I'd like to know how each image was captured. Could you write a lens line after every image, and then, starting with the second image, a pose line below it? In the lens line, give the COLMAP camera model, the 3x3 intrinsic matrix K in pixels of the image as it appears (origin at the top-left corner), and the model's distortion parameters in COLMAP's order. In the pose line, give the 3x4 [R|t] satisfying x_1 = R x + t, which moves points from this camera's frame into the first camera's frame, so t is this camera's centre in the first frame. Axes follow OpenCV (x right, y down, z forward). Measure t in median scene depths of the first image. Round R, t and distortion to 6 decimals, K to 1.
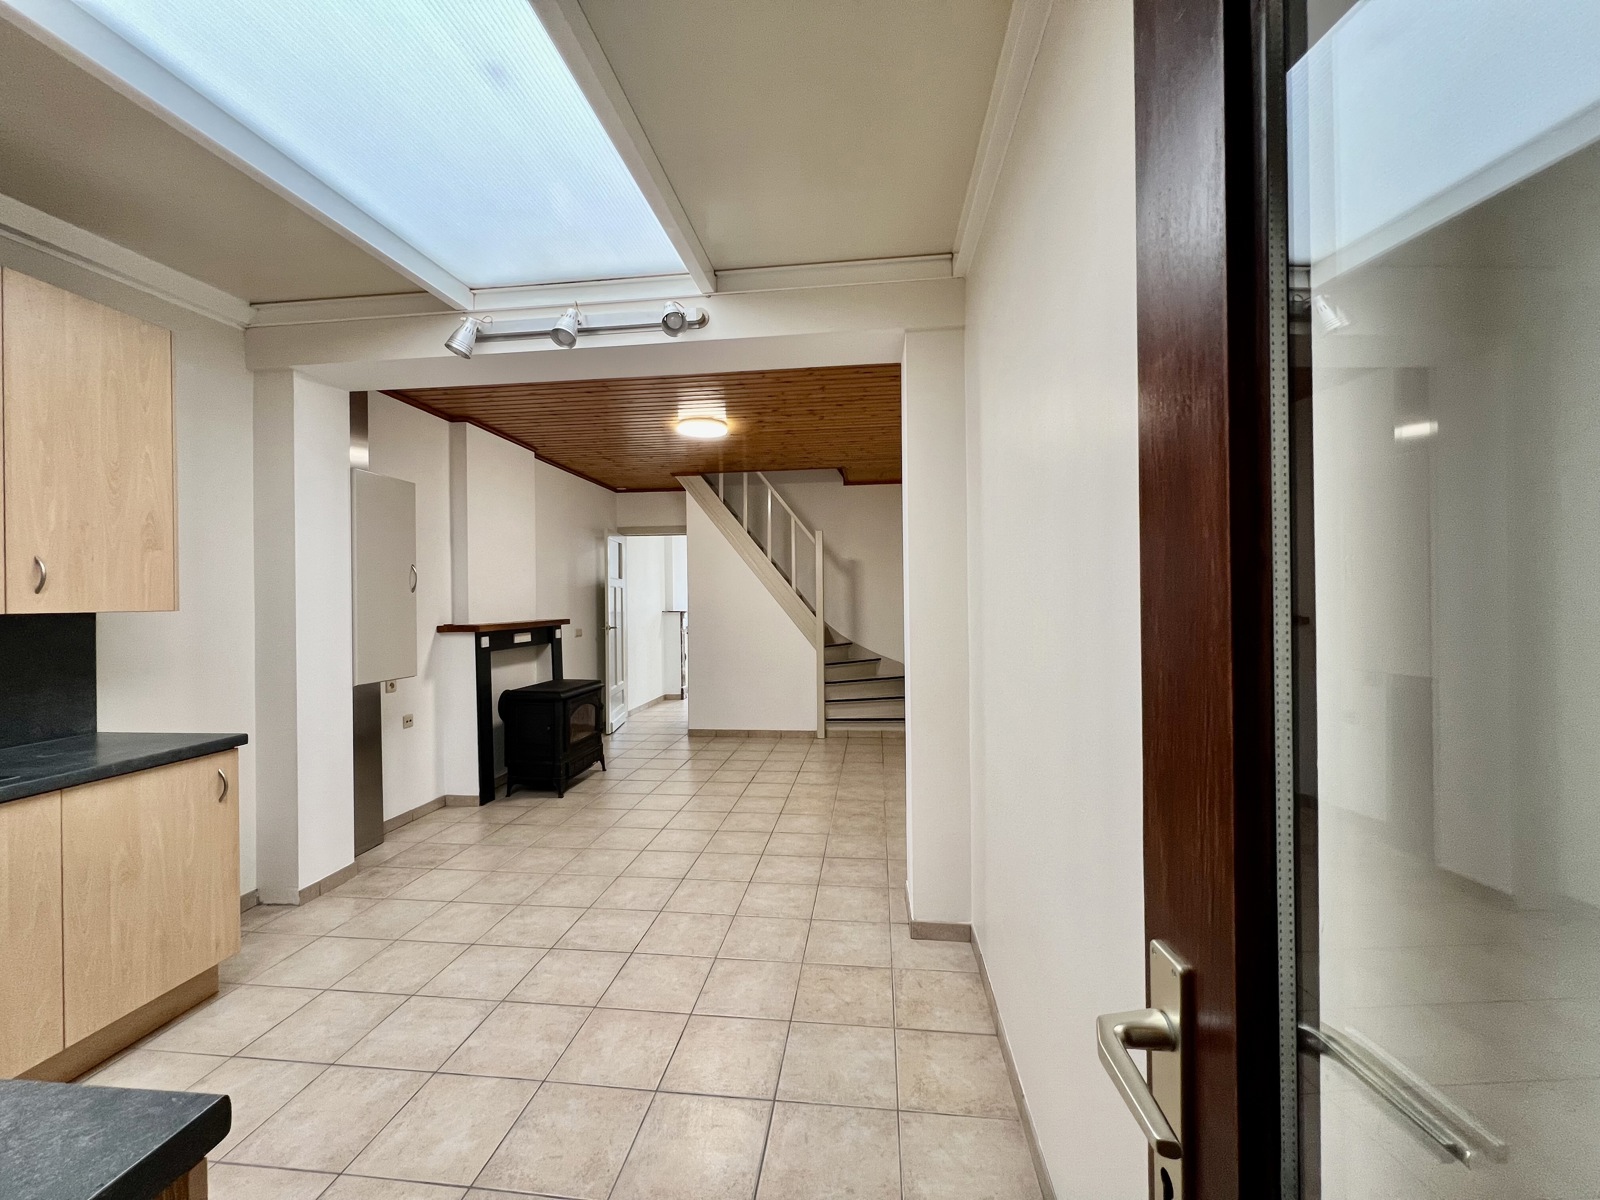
lens RADIAL K [[643.7, 0, 792.5], [0, 643.7, 594.4], [0, 0, 1]] dist [-0.000791, 0.000048]
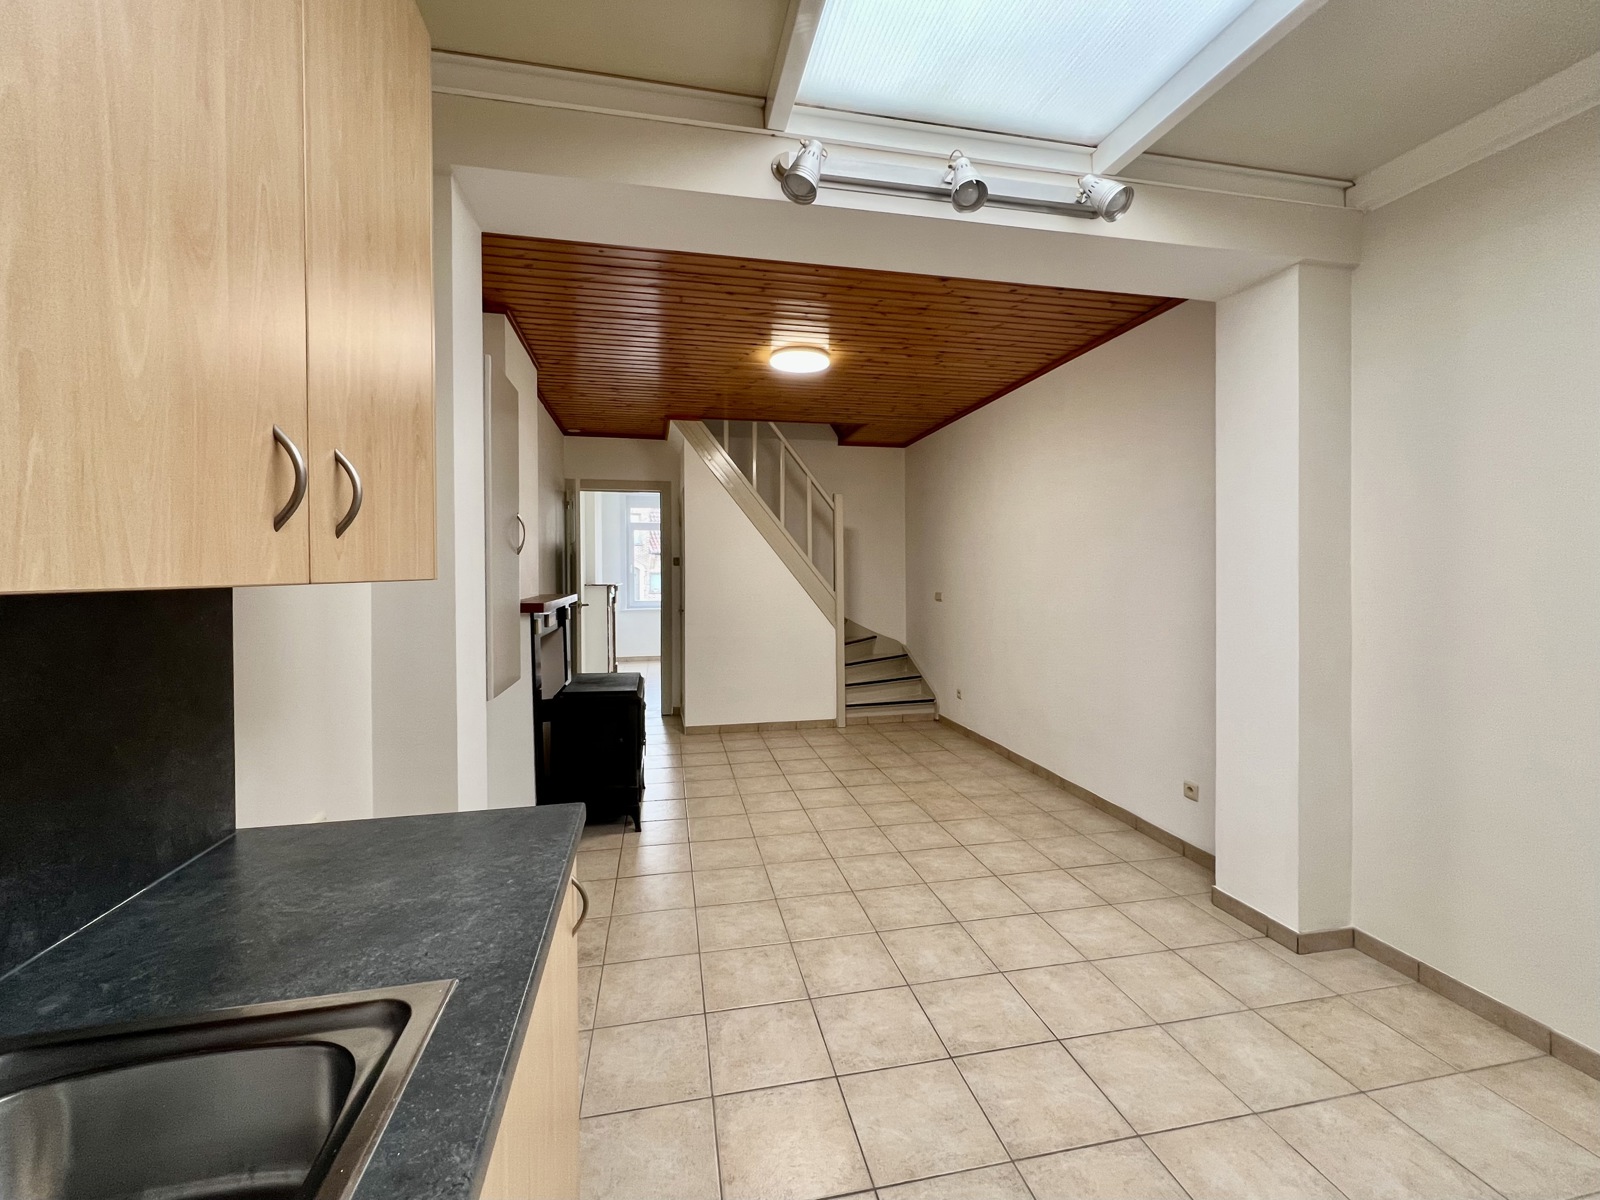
lens RADIAL K [[667.2, 0, 797.3], [0, 667.2, 579.7], [0, 0, 1]] dist [0.001251, 0.000005]
pose [[0.946673, 0.004934, 0.322159, -0.549270], [-0.010438, 0.999828, 0.015361, 0.009525], [-0.322028, -0.017904, 0.946561, 0.259883]]
